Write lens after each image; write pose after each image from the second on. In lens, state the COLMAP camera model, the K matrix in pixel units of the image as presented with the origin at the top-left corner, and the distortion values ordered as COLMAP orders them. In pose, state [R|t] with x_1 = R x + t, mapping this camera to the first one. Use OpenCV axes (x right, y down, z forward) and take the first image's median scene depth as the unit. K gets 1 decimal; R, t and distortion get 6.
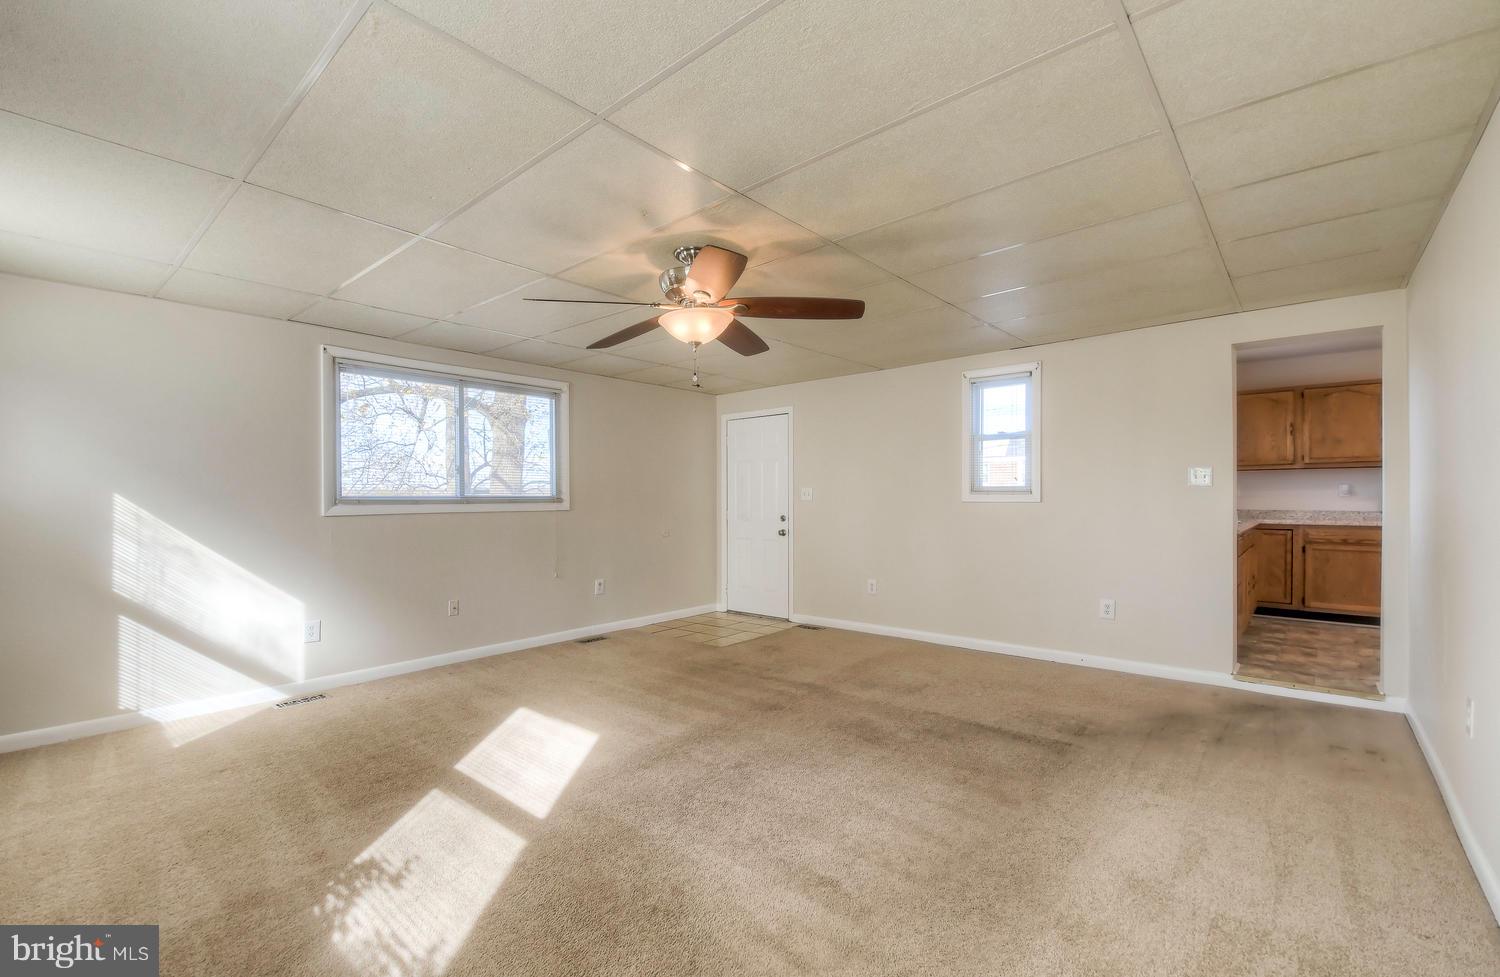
lens RADIAL K [[646.6, 0, 737.5], [0, 646.6, 501.1], [0, 0, 1]] dist [0.042390, -0.026370]
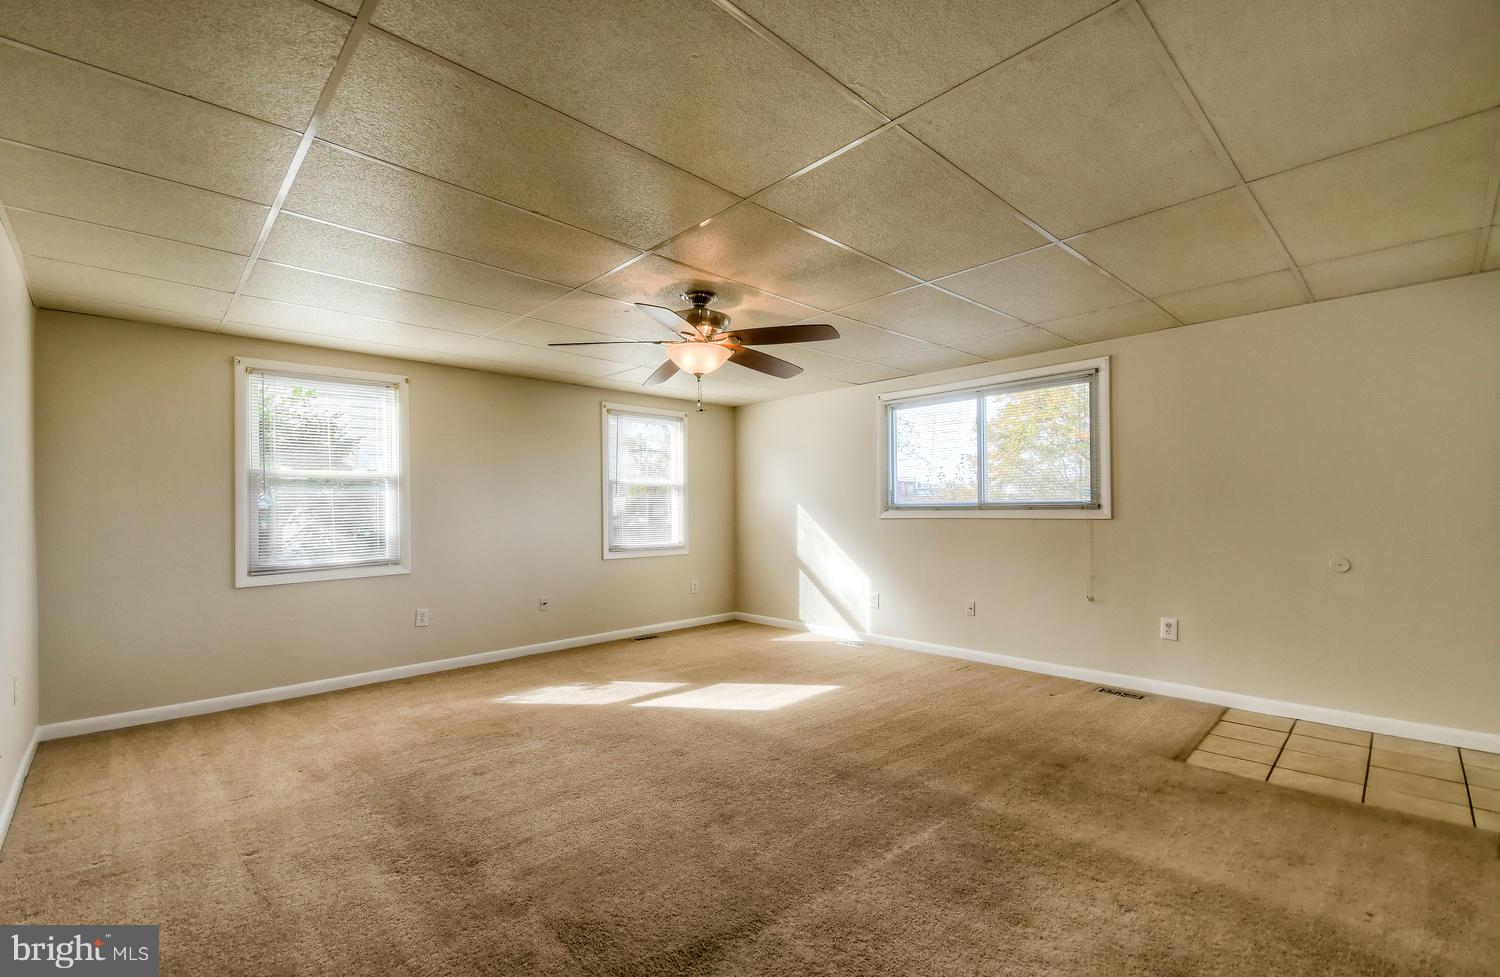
lens RADIAL K [[646.6, 0, 737.5], [0, 646.6, 501.1], [0, 0, 1]] dist [0.042390, -0.026370]
pose [[-0.104060, -0.005015, -0.994558, 0.829608], [0.005990, 0.999966, -0.005669, -0.008022], [0.994553, -0.006547, -0.104026, 0.927784]]
